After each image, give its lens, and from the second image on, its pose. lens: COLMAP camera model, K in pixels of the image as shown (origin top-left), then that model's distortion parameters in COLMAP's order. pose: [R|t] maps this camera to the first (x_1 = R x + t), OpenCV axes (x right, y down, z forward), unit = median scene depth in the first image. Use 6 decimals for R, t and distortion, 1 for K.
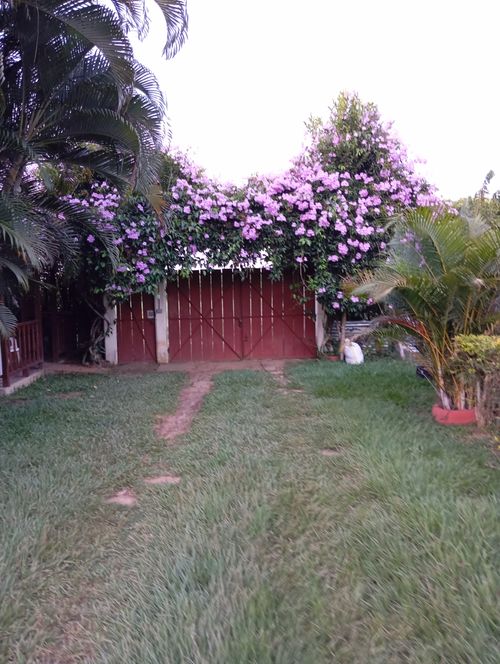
lens RADIAL K [[539.1, 0, 250.0], [0, 539.1, 332.0], [0, 0, 1]] dist [0.056252, -0.149541]
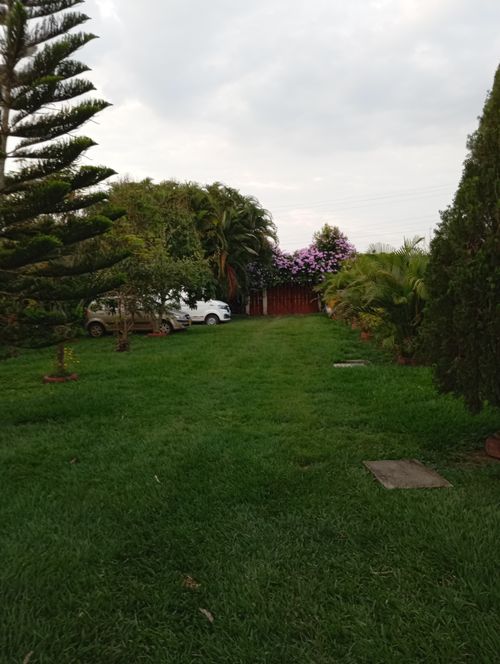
lens RADIAL K [[539.1, 0, 250.0], [0, 539.1, 332.0], [0, 0, 1]] dist [0.056252, -0.149541]
pose [[0.993107, 0.003278, -0.117167, 0.113368], [-0.002944, 0.999991, 0.003022, 0.162267], [0.117176, -0.002656, 0.993108, -2.176567]]
